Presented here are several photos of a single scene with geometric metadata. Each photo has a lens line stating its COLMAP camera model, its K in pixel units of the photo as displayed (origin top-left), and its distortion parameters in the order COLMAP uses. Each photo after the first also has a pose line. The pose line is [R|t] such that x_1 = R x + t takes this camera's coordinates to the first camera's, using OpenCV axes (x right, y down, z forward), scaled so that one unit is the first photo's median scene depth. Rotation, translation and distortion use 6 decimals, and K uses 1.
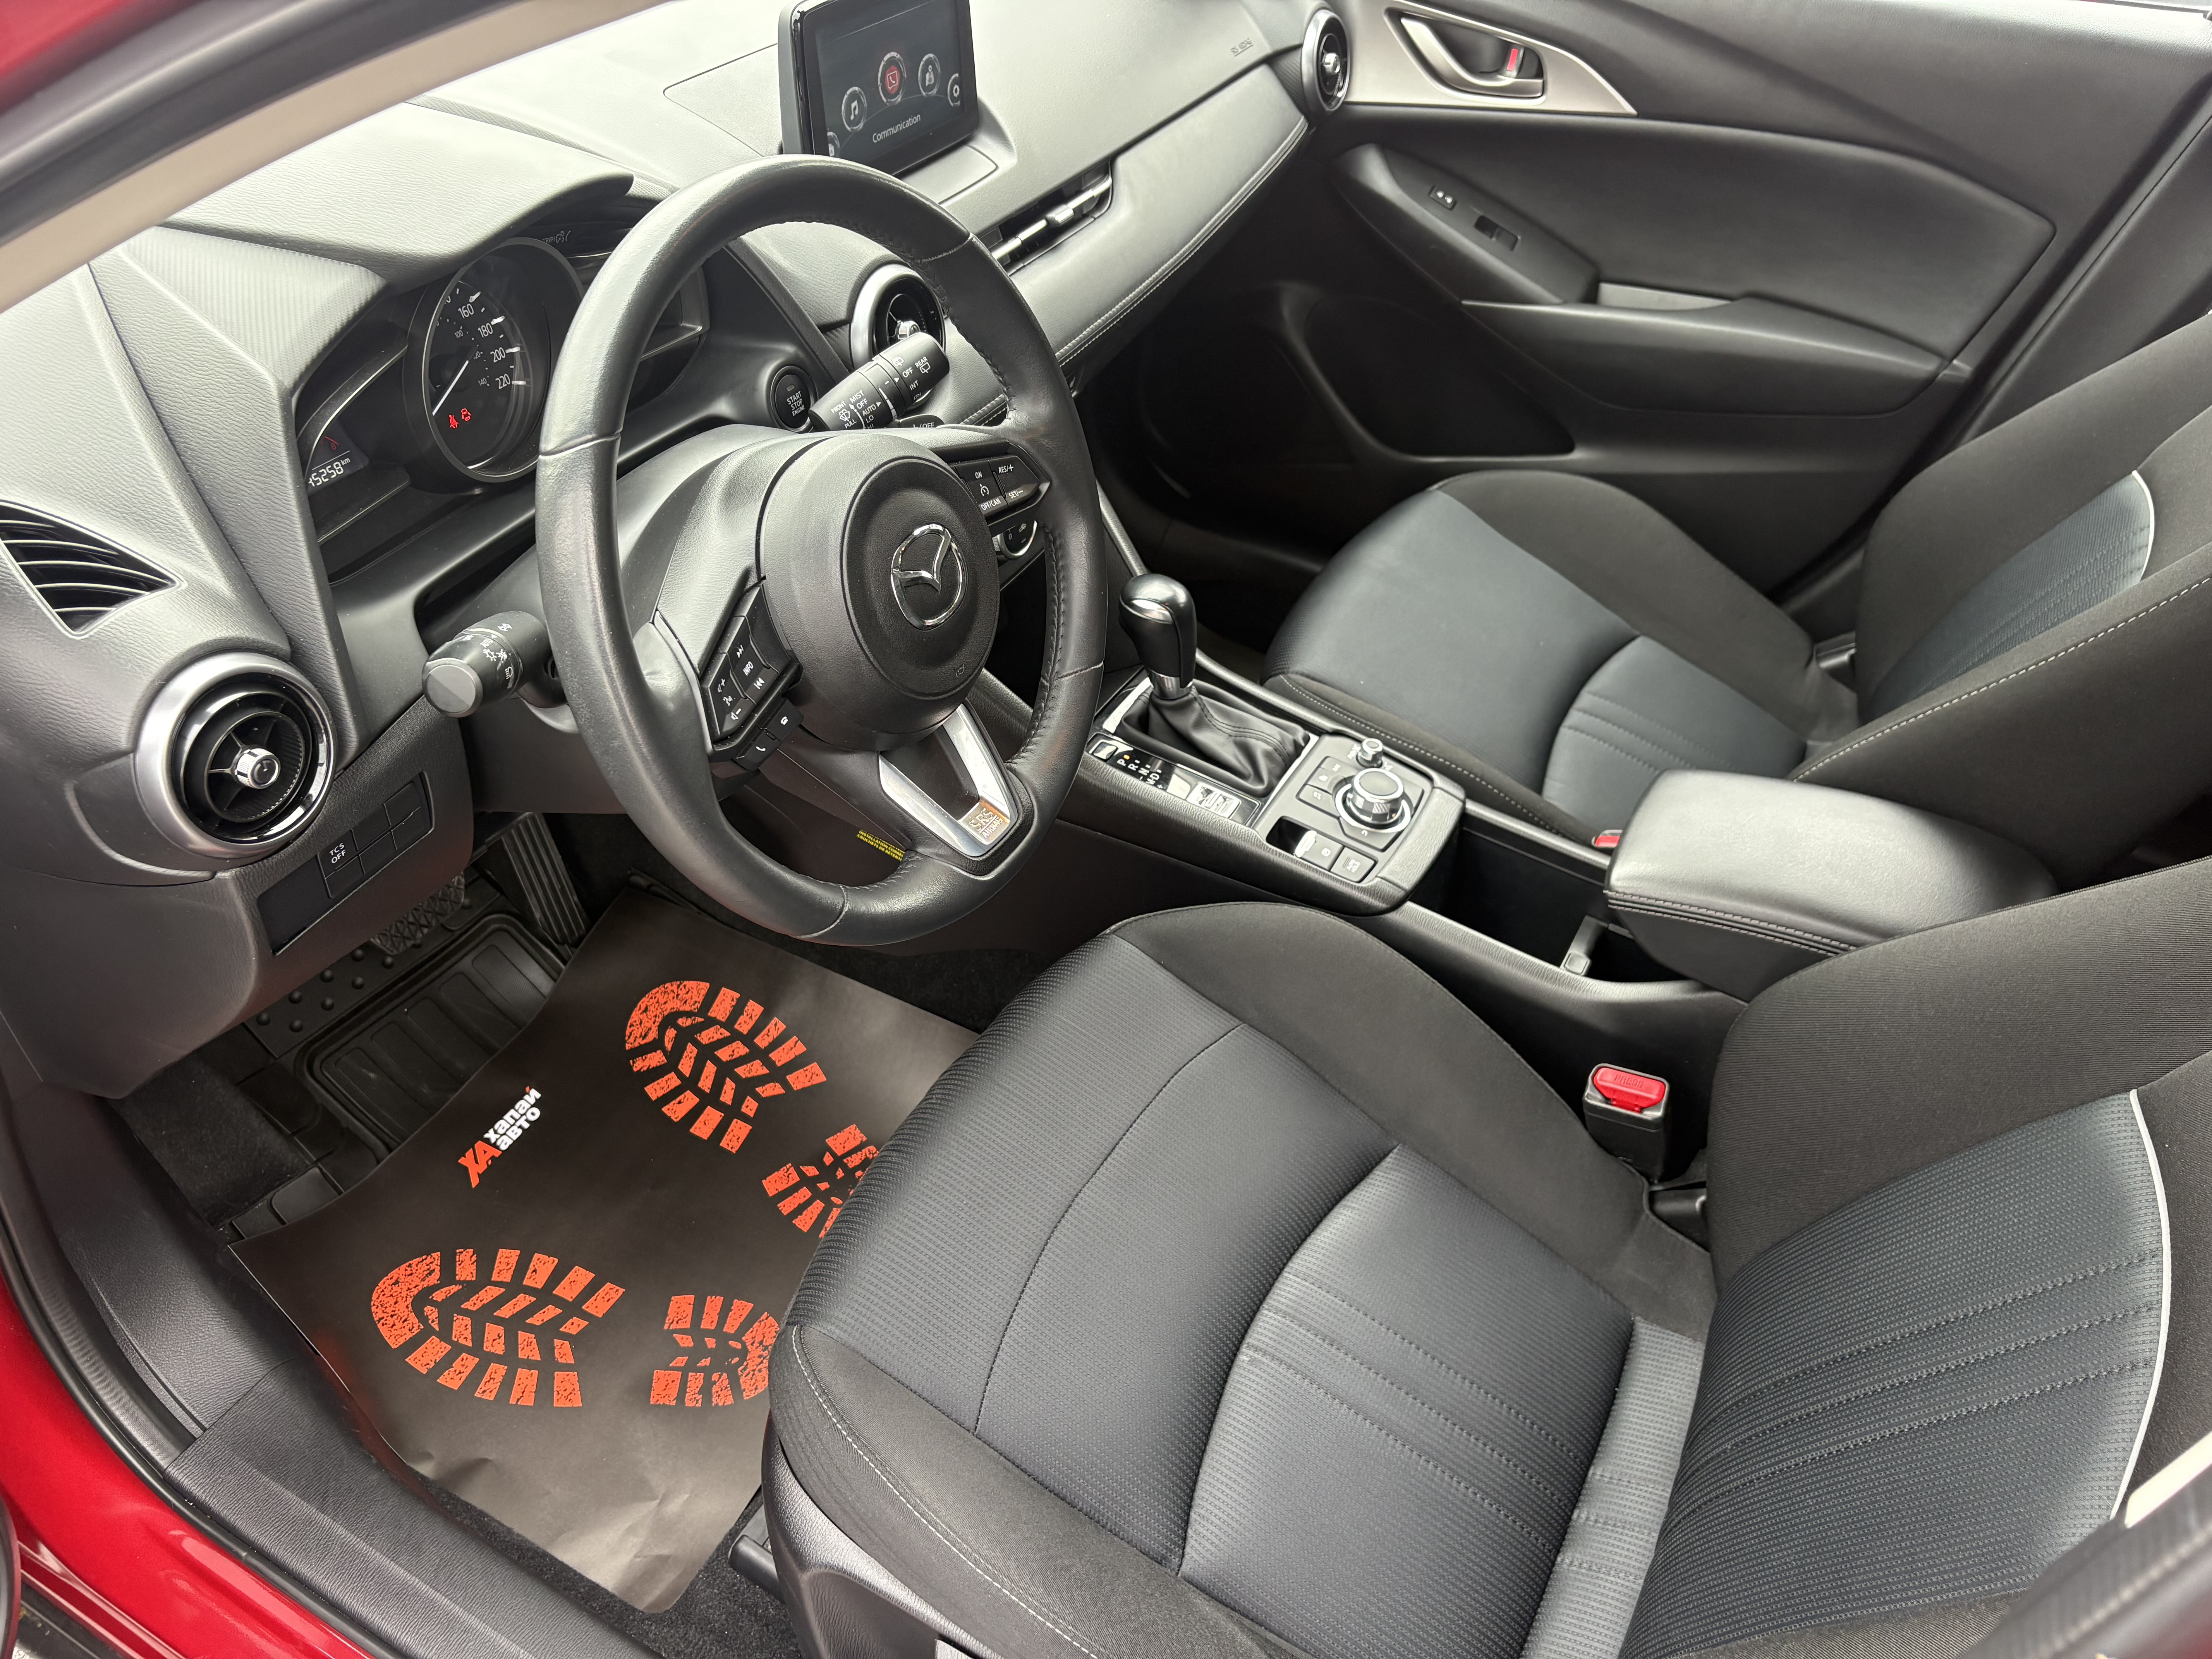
lens RADIAL K [[1738.8, 0, 1103.9], [0, 1738.8, 814.7], [0, 0, 1]] dist [0.055283, 0.000508]
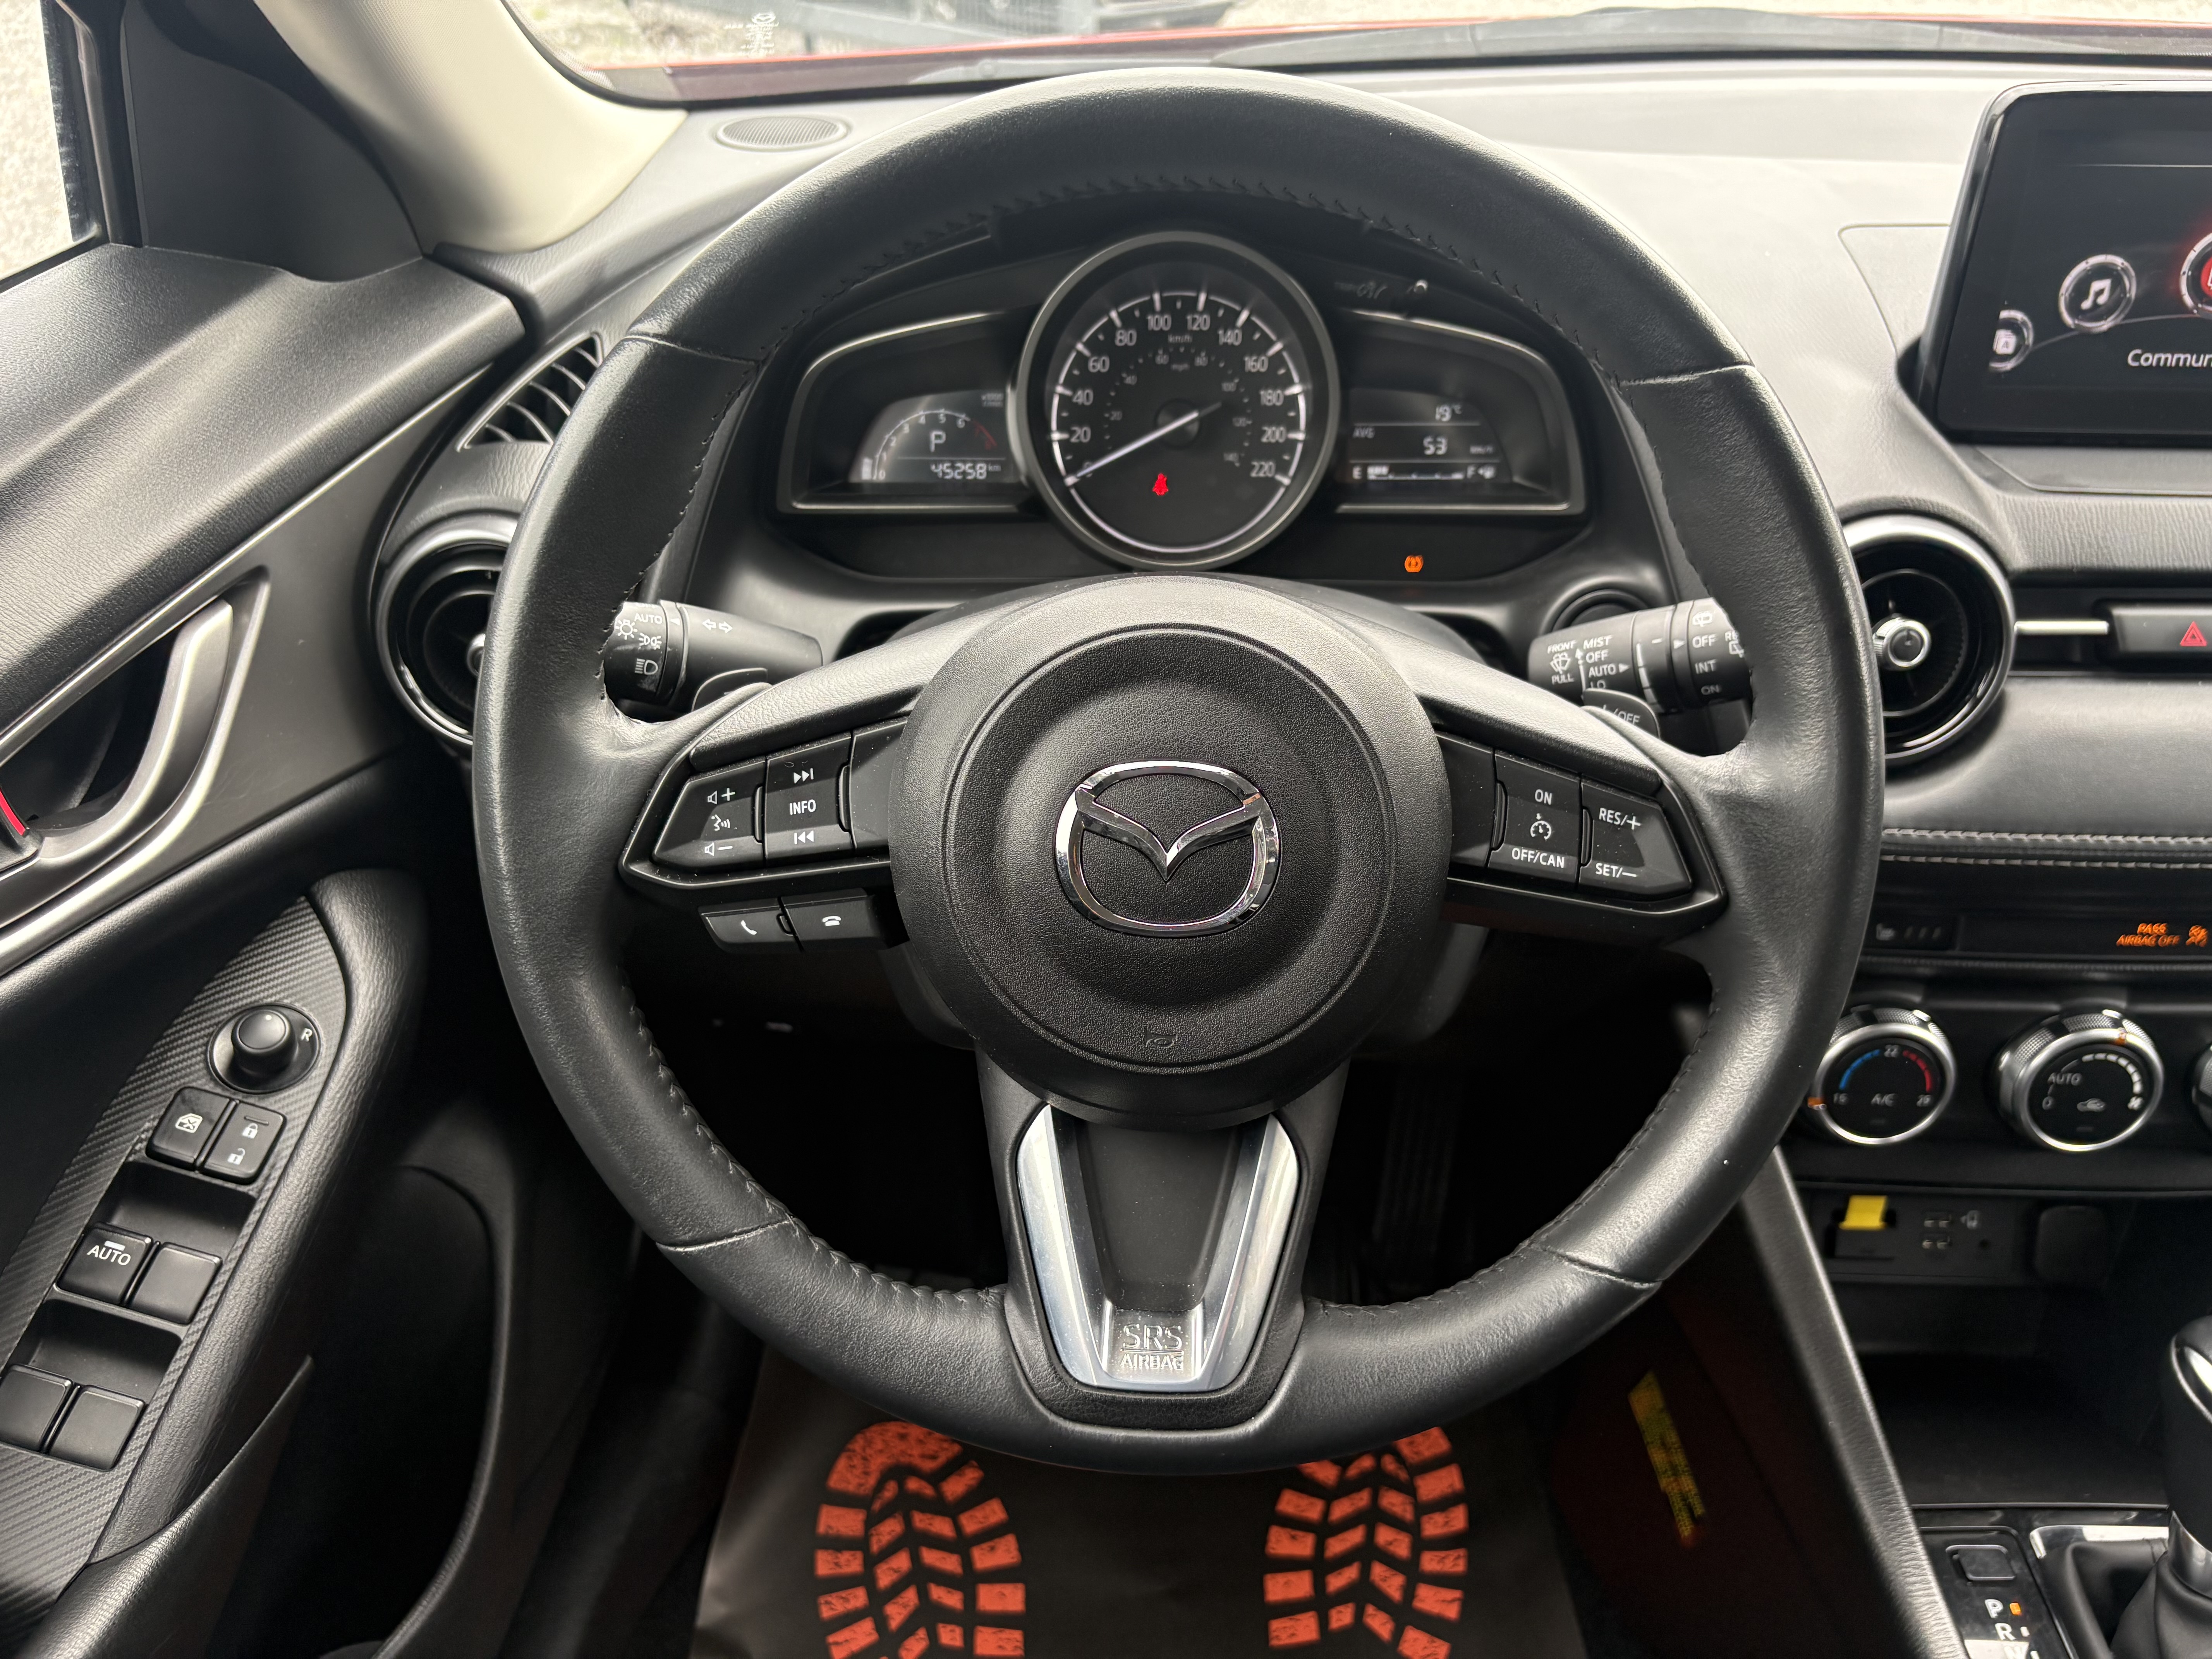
lens RADIAL K [[1700.7, 0, 1110.1], [0, 1700.7, 834.3], [0, 0, 1]] dist [0.024982, -0.045413]
pose [[0.444241, 0.399361, -0.801973, 0.194696], [-0.553430, 0.826264, 0.104893, -0.121648], [0.704532, 0.397238, 0.588079, 0.454552]]
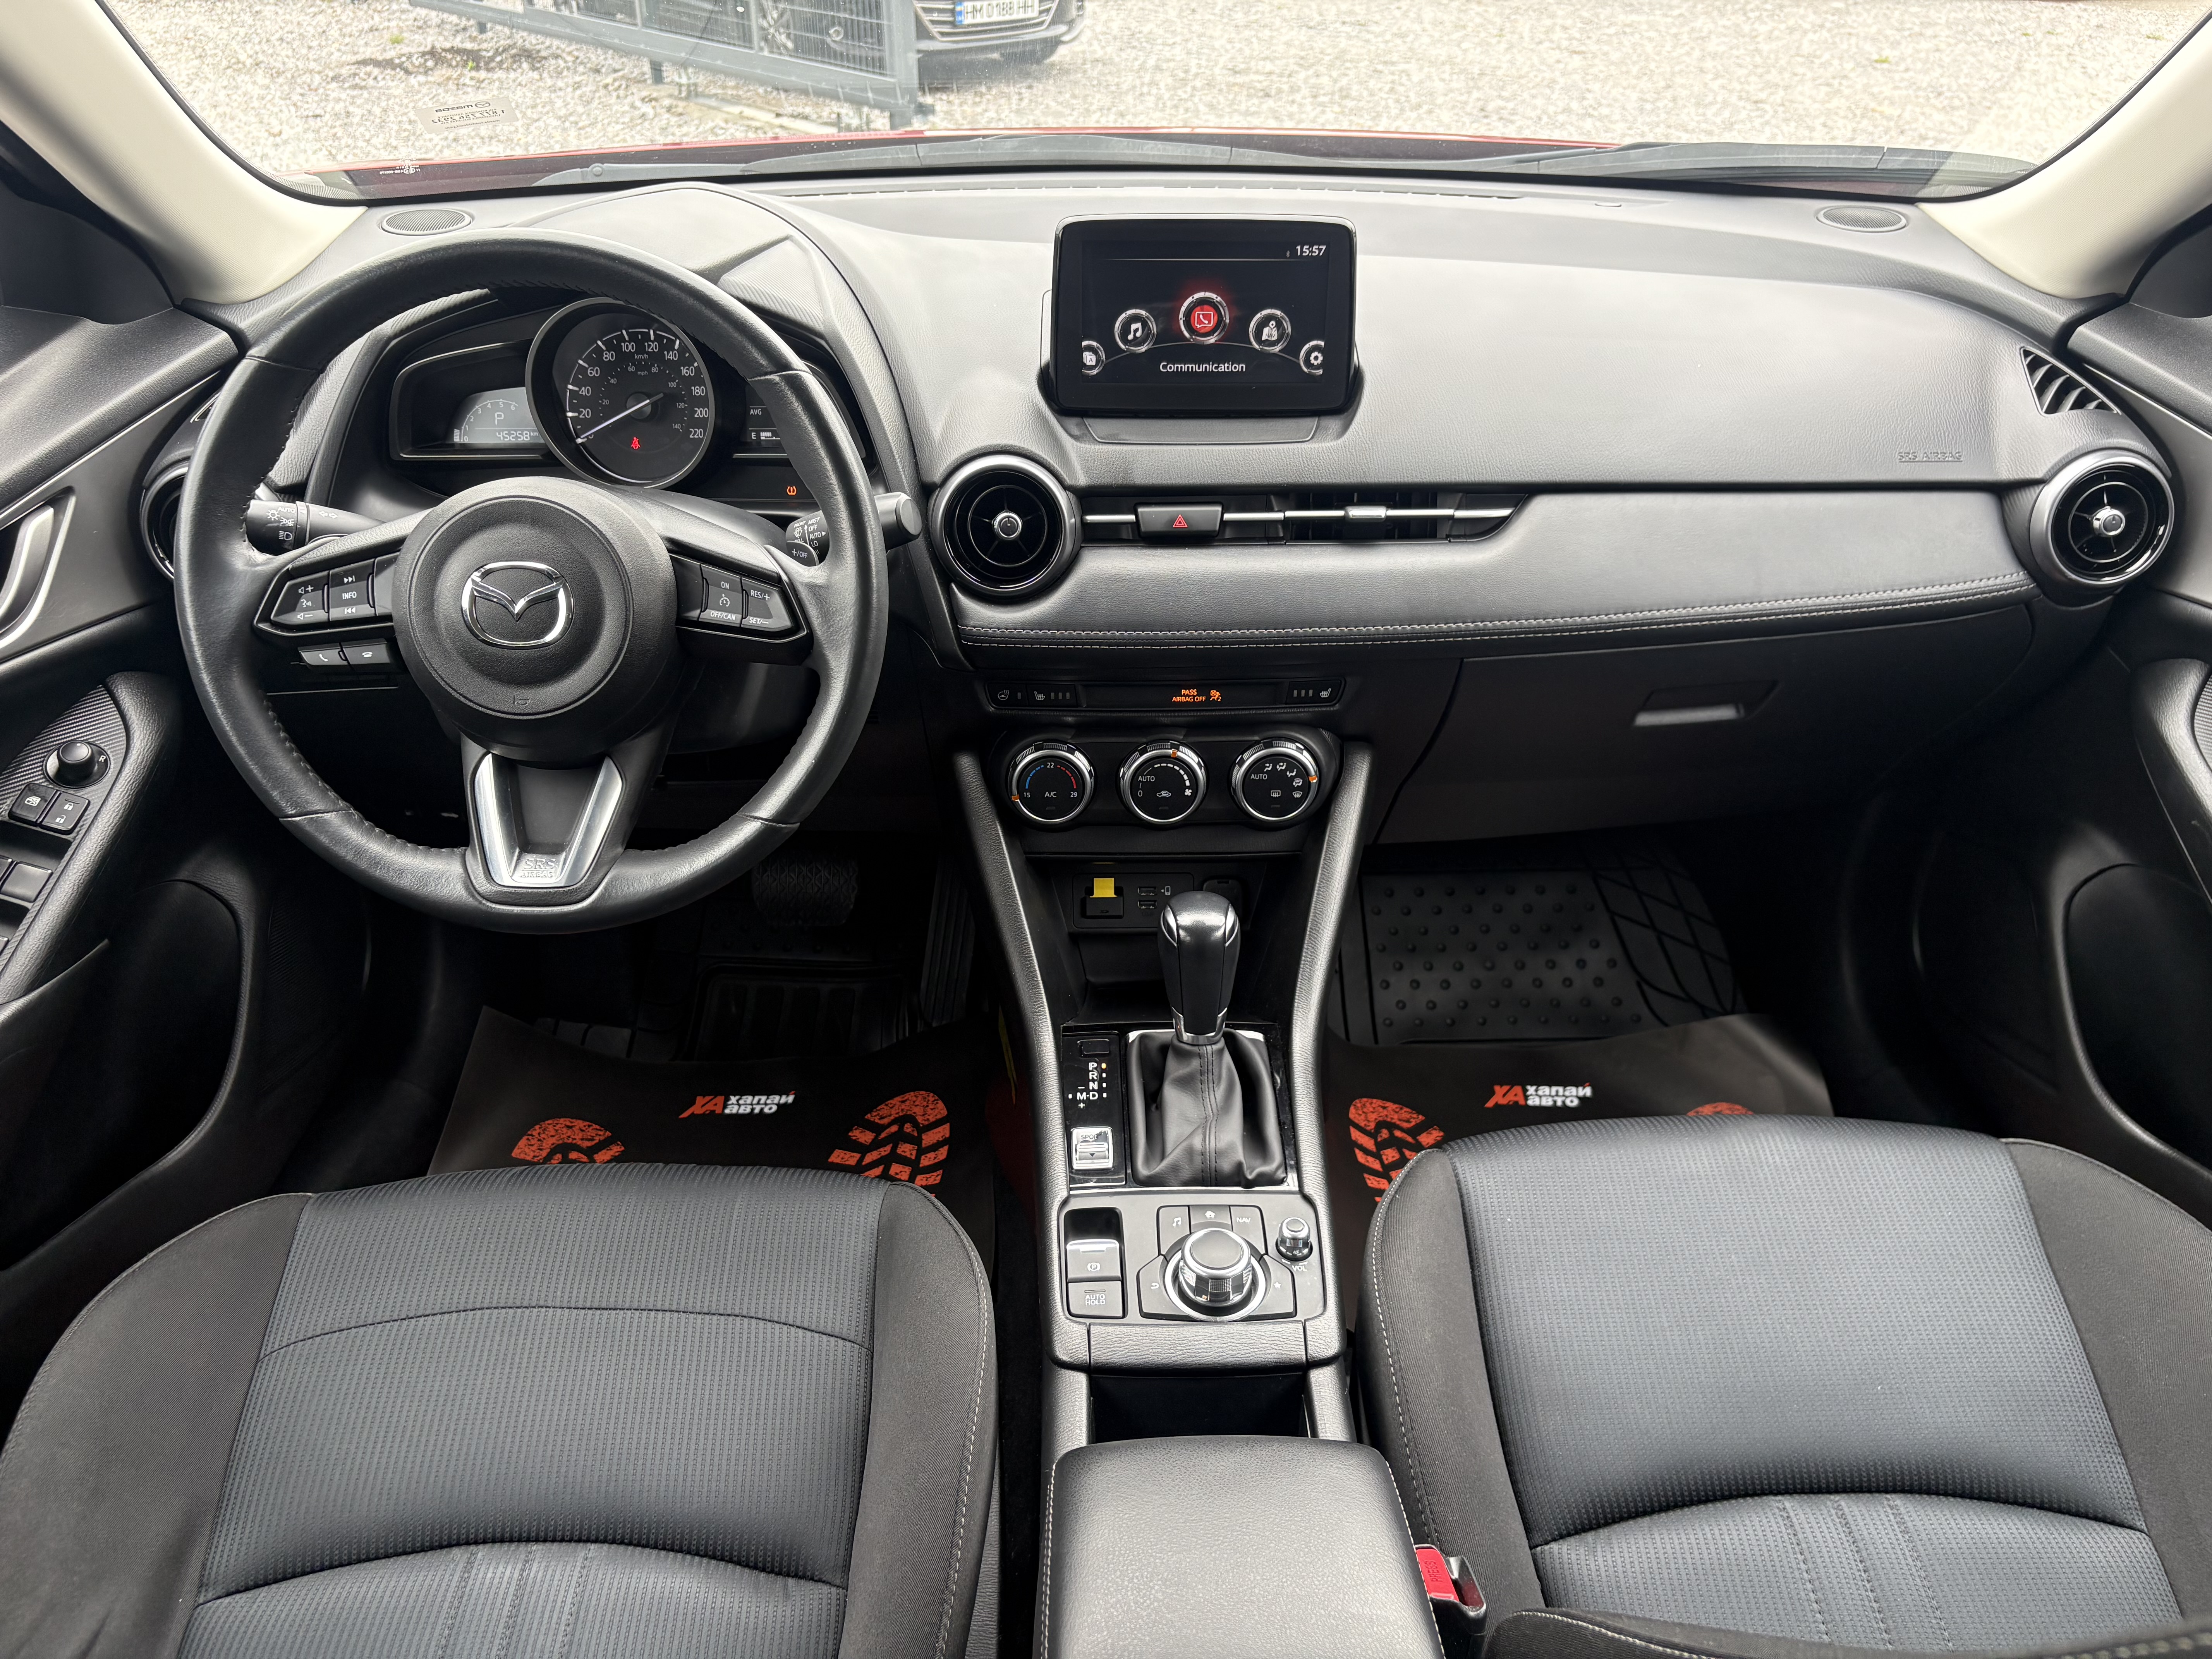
lens RADIAL K [[1688.3, 0, 1099.4], [0, 1688.3, 829.5], [0, 0, 1]] dist [0.088557, -0.118586]
pose [[0.490820, 0.383626, -0.782258, 0.623266], [-0.541394, 0.837753, 0.071149, -0.190820], [0.682633, 0.388588, 0.618879, 0.428243]]
